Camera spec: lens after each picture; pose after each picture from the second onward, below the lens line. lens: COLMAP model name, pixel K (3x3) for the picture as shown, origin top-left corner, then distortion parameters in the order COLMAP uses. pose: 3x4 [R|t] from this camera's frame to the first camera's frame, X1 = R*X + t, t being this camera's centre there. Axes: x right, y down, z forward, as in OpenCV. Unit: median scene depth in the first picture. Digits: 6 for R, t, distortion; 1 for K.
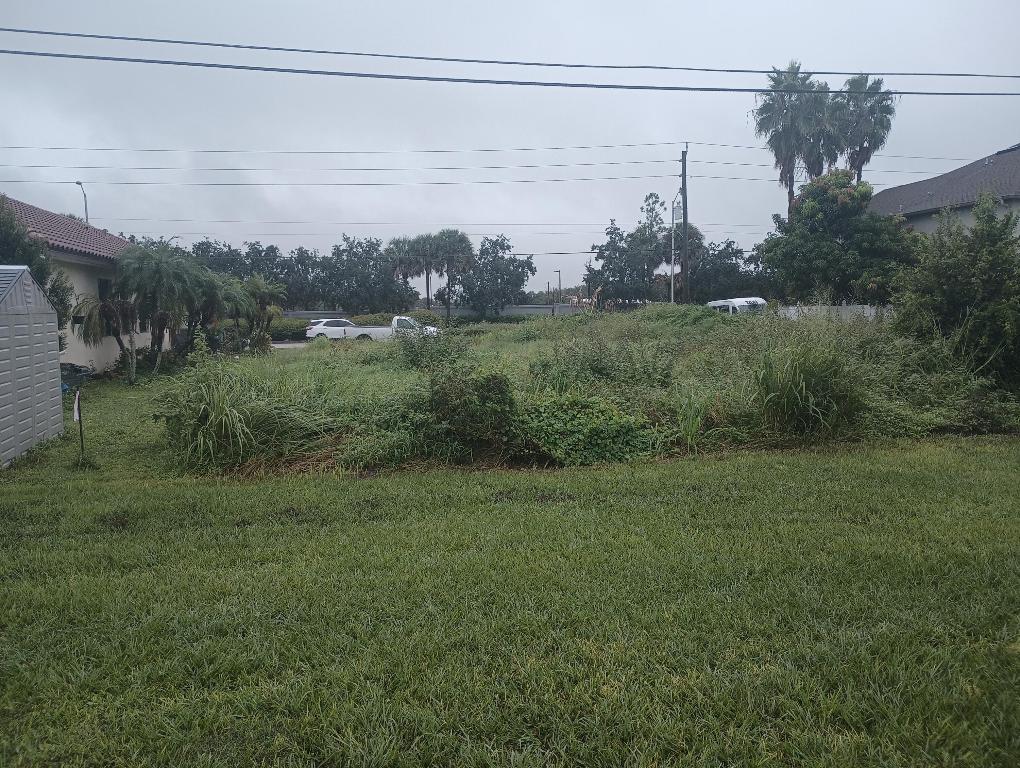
lens RADIAL K [[869.7, 0, 510.0], [0, 869.7, 384.0], [0, 0, 1]] dist [0.086881, -0.104788]
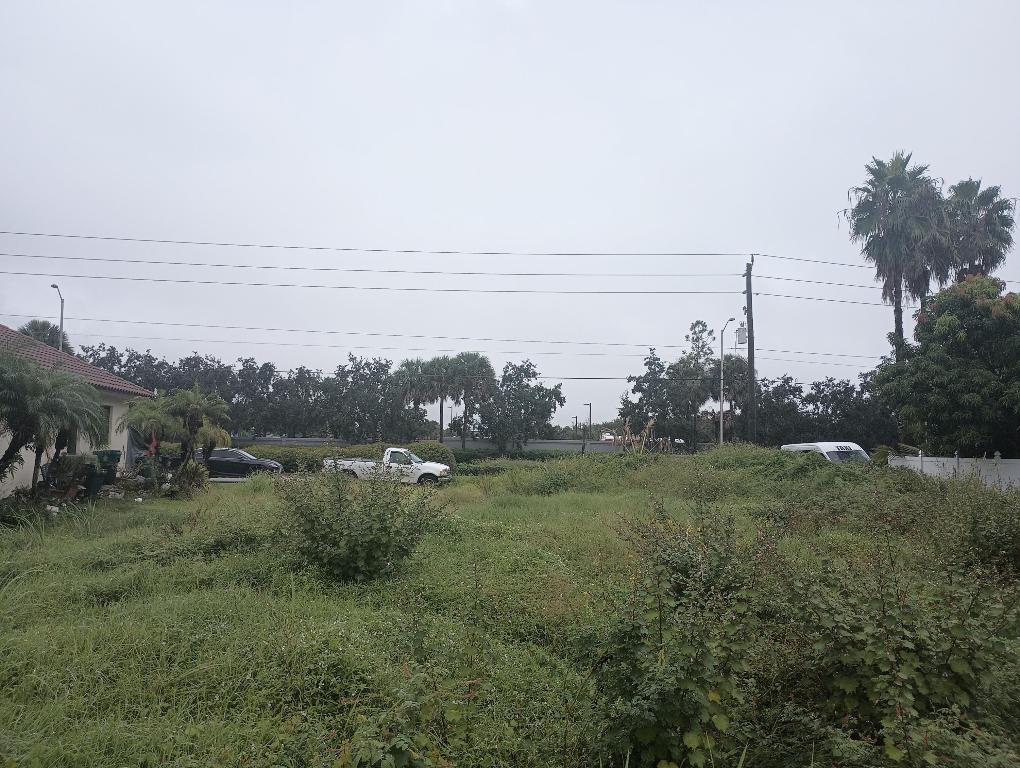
lens RADIAL K [[869.7, 0, 510.0], [0, 869.7, 384.0], [0, 0, 1]] dist [0.086881, -0.104788]
pose [[0.998906, 0.036178, -0.029631, -0.000214], [-0.040301, 0.987396, -0.153052, -0.011098], [0.023720, 0.154078, 0.987774, 0.130088]]
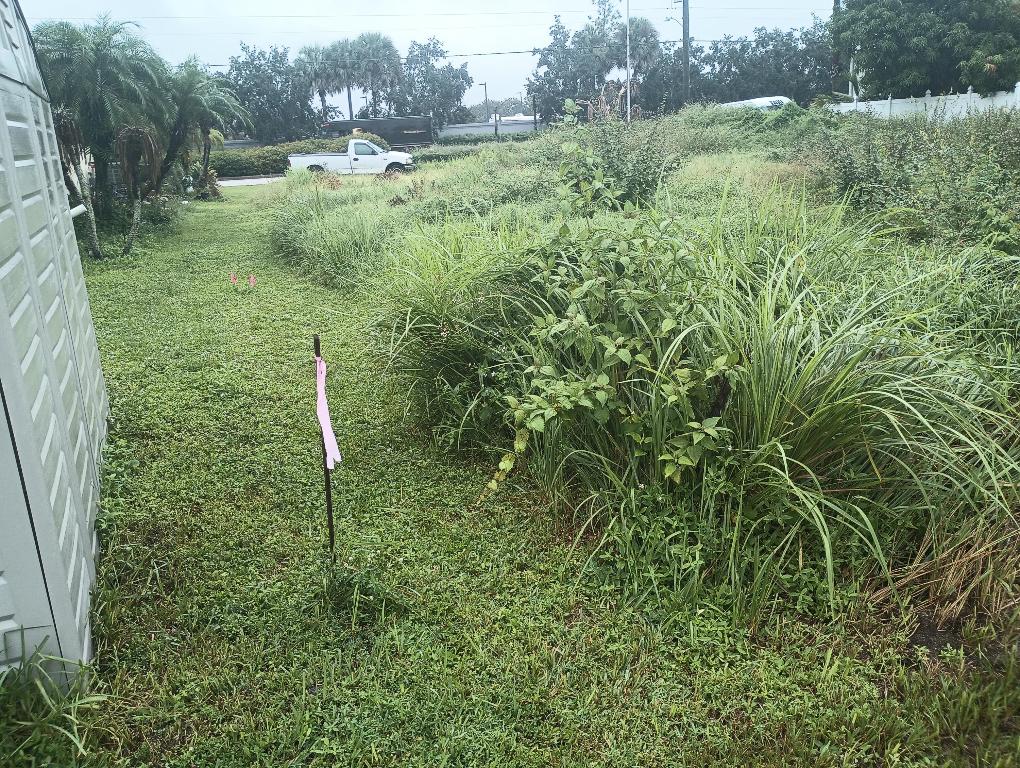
lens RADIAL K [[869.7, 0, 510.0], [0, 869.7, 384.0], [0, 0, 1]] dist [0.086881, -0.104788]
pose [[0.990091, -0.078234, 0.116614, -0.061010], [0.054424, 0.979308, 0.194918, -0.004483], [-0.129450, -0.186640, 0.973862, 0.096683]]
